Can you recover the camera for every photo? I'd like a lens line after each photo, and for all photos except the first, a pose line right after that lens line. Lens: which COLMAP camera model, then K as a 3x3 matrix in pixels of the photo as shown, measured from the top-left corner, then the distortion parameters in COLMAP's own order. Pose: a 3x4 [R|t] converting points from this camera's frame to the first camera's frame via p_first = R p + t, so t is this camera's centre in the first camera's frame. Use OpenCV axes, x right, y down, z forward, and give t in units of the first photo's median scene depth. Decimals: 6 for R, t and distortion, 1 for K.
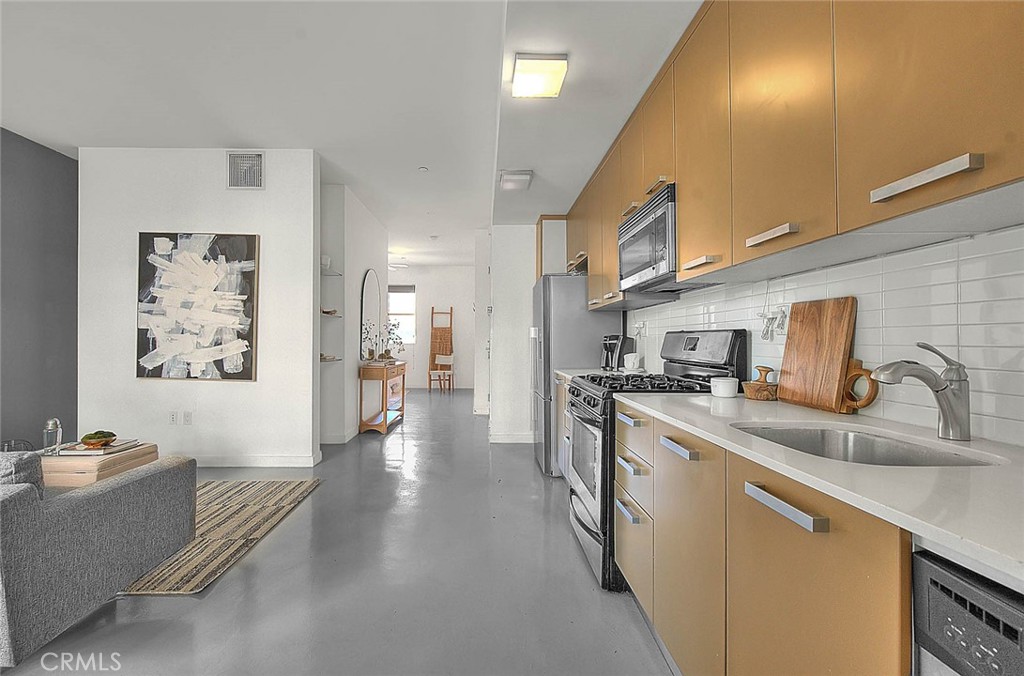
lens RADIAL K [[443.6, 0, 508.6], [0, 443.6, 339.4], [0, 0, 1]] dist [0.000944, -0.000280]
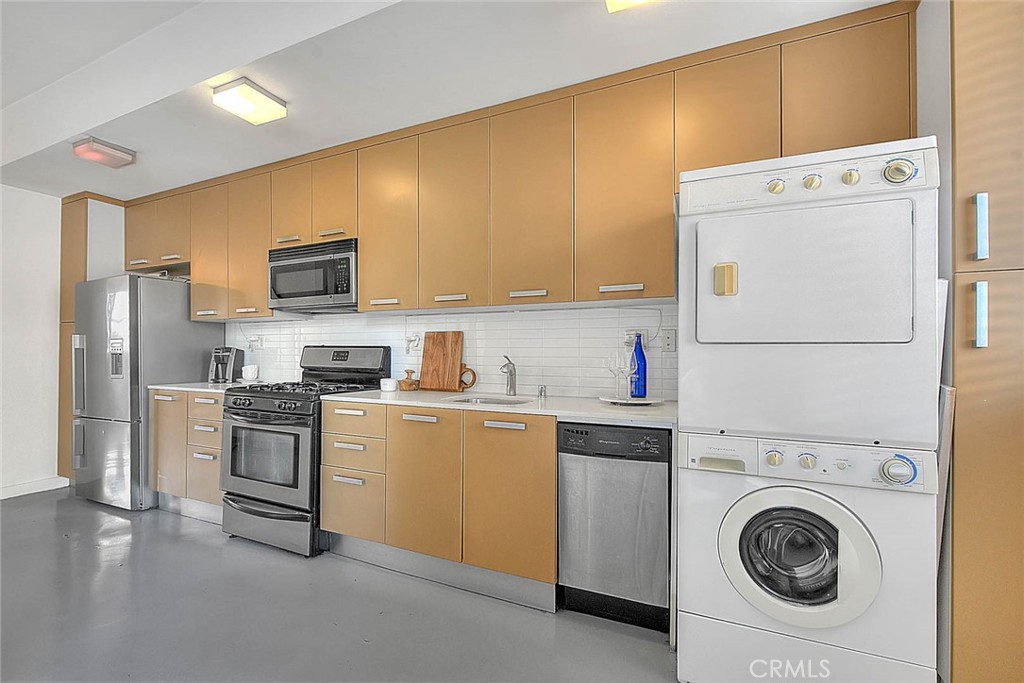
lens RADIAL K [[419.6, 0, 510.4], [0, 419.6, 349.9], [0, 0, 1]] dist [-0.004005, -0.001242]
pose [[0.435050, 0.013421, 0.900306, -0.657876], [-0.008228, 0.999906, -0.010930, 0.002289], [-0.900369, -0.002653, 0.435120, 0.009310]]
